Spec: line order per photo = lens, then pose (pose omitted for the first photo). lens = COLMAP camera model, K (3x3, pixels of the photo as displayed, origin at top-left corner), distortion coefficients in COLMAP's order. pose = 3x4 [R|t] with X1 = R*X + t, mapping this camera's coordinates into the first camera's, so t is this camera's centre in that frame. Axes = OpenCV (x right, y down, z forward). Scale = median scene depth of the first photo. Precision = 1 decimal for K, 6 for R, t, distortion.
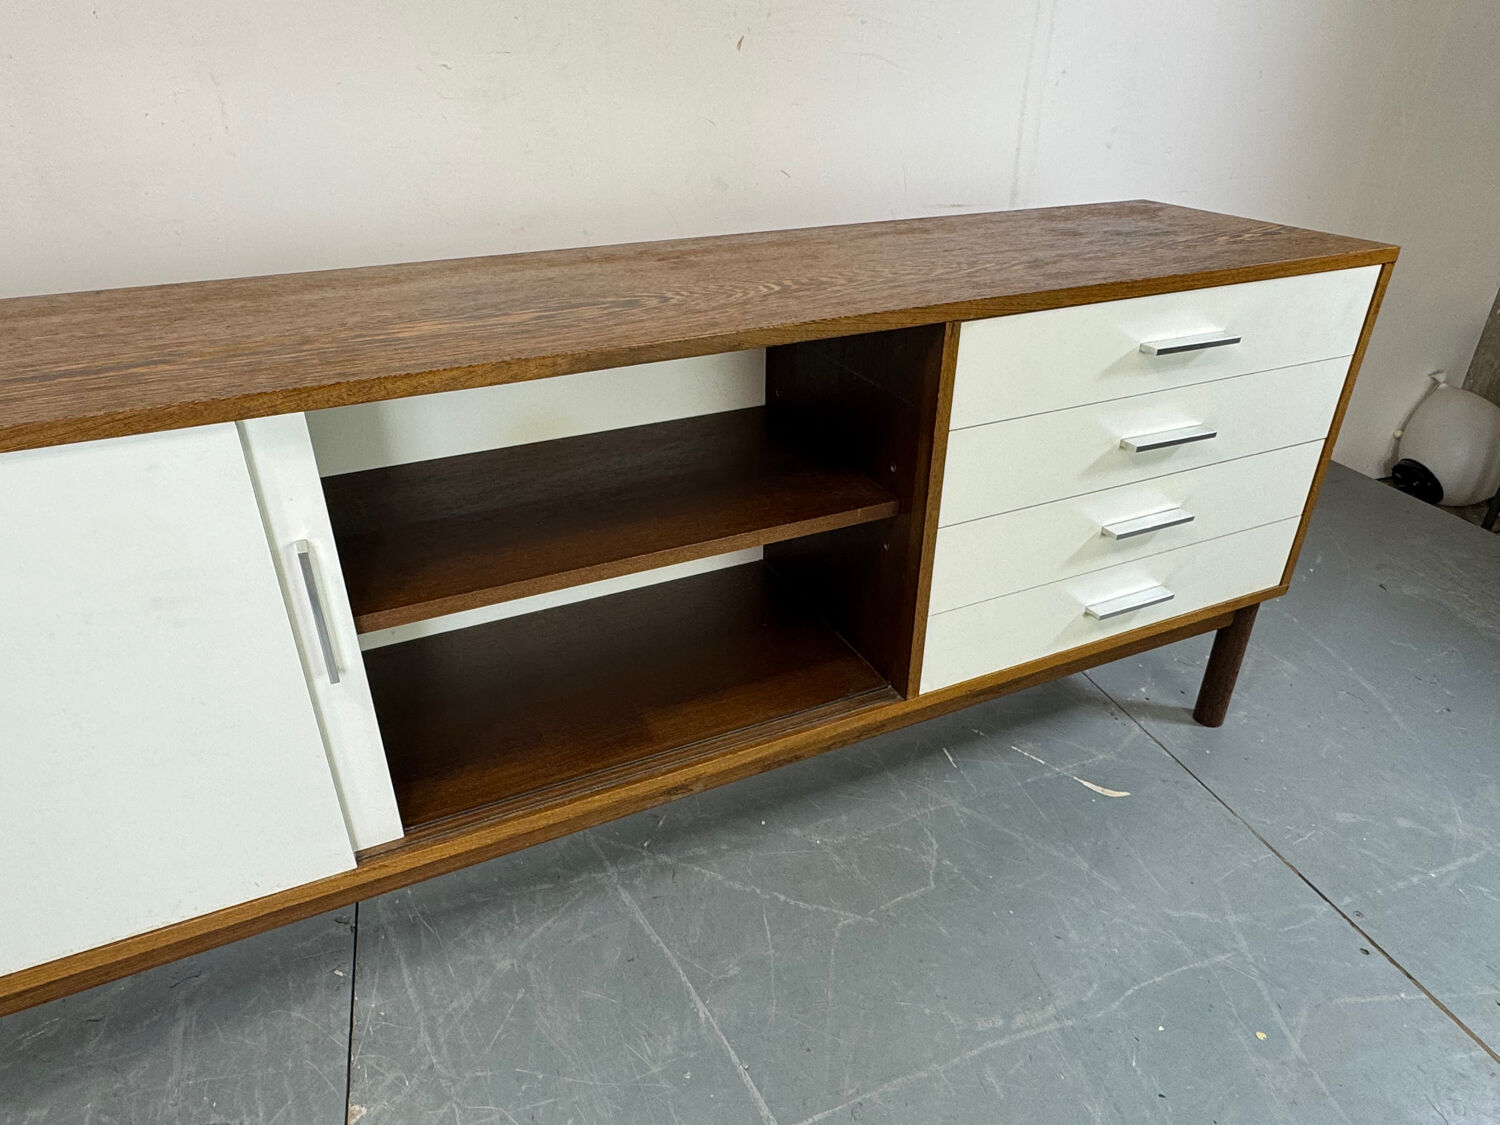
lens RADIAL K [[945.5, 0, 730.7], [0, 945.5, 566.9], [0, 0, 1]] dist [-0.006678, -0.000836]
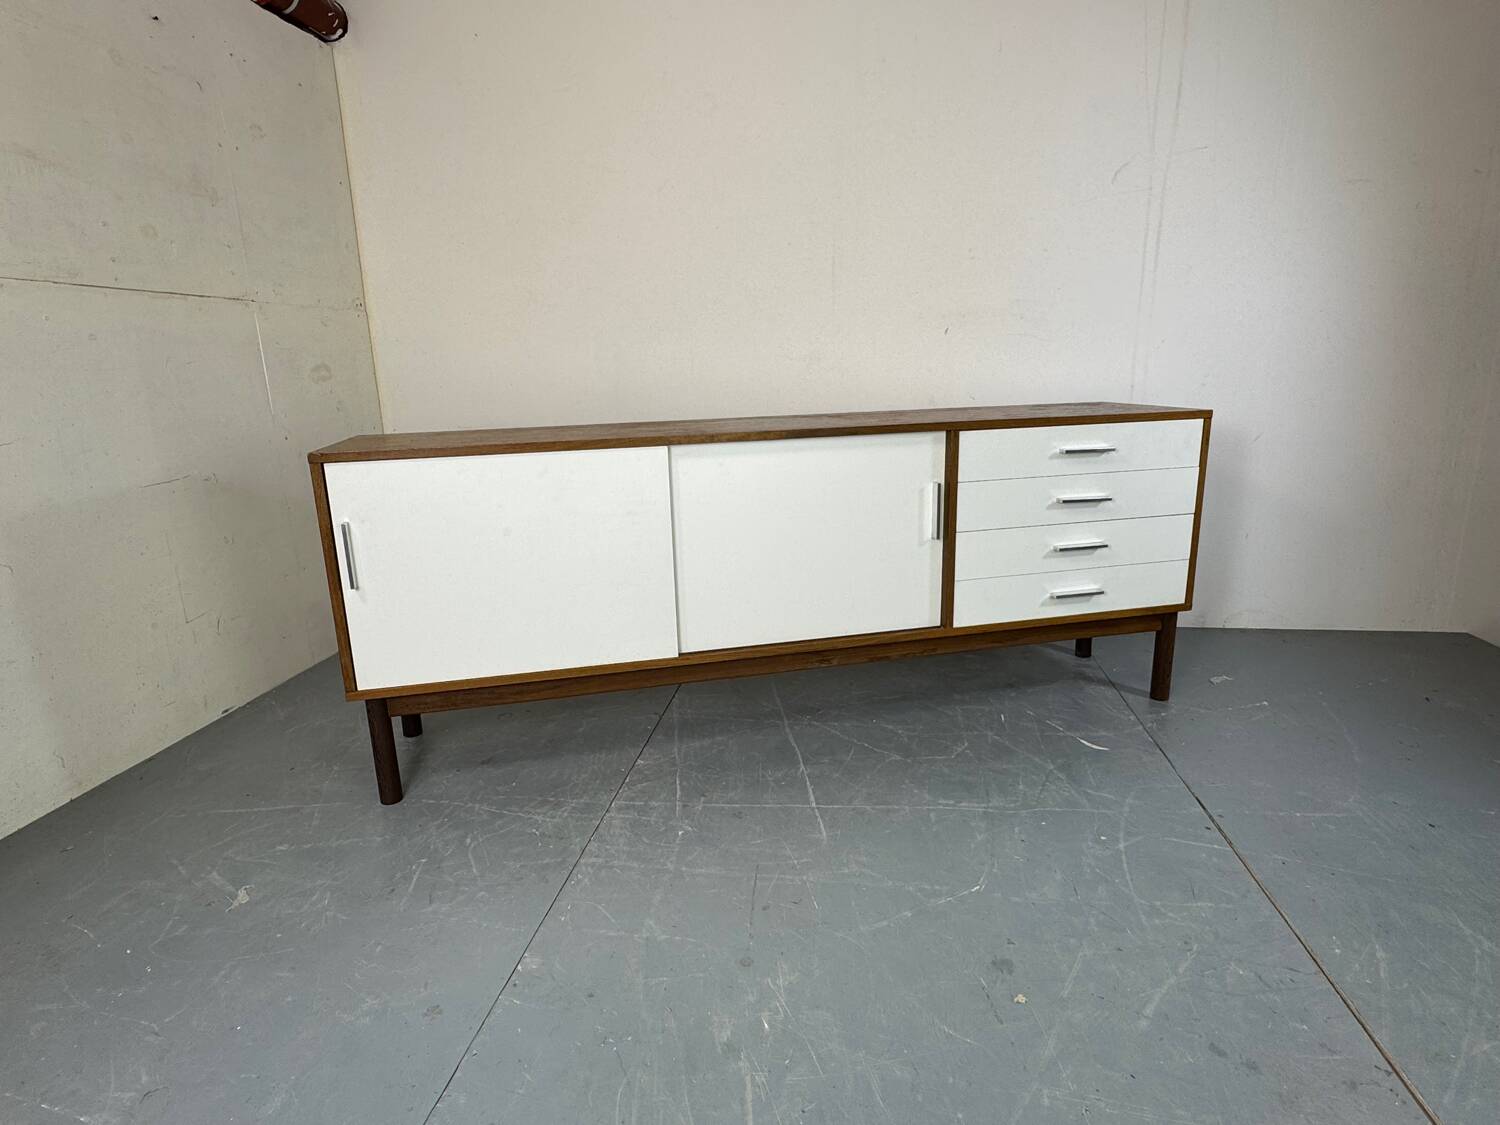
lens RADIAL K [[805.3, 0, 745.6], [0, 805.3, 561.7], [0, 0, 1]] dist [0.001328, 0.000942]
pose [[0.902426, 0.084137, -0.422551, 0.536994], [-0.189160, 0.958539, -0.213122, 0.438374], [0.387100, 0.272257, 0.880926, -0.640302]]
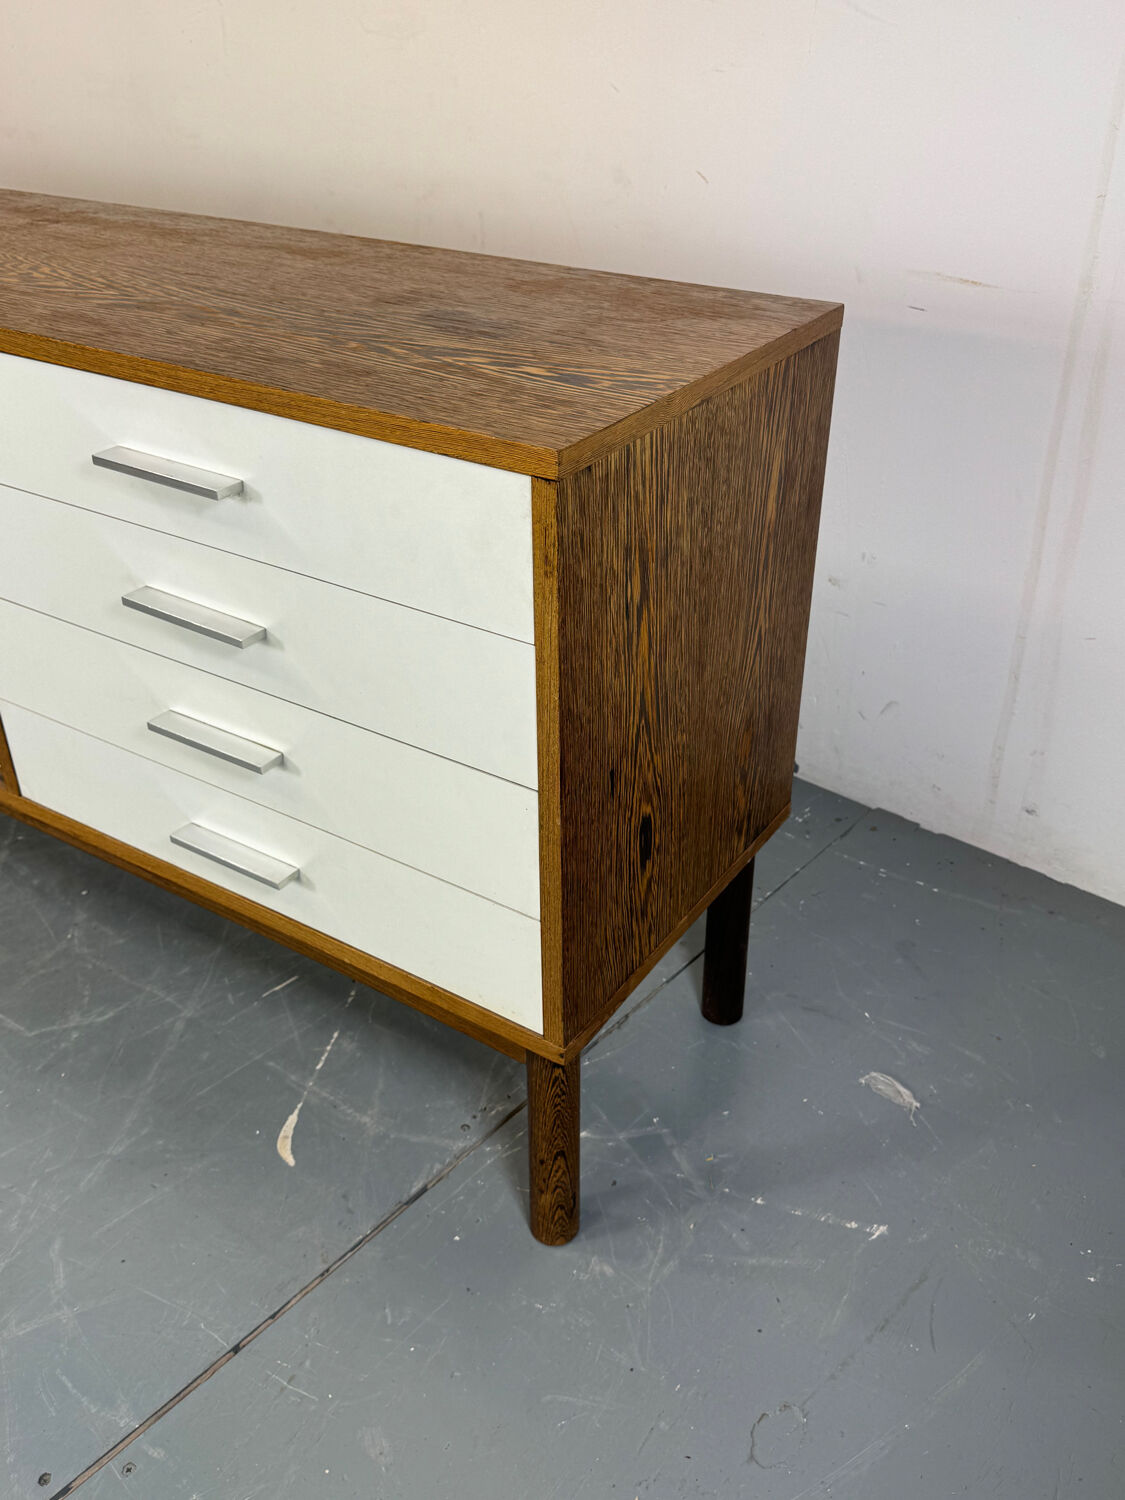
lens RADIAL K [[1308.7, 0, 546.2], [0, 1308.7, 747.2], [0, 0, 1]] dist [0.204536, -0.427105]
pose [[0.529031, 0.441134, -0.724933, 1.355115], [-0.409984, 0.880817, 0.236800, -0.387669], [0.742994, 0.171937, 0.646837, 0.619176]]
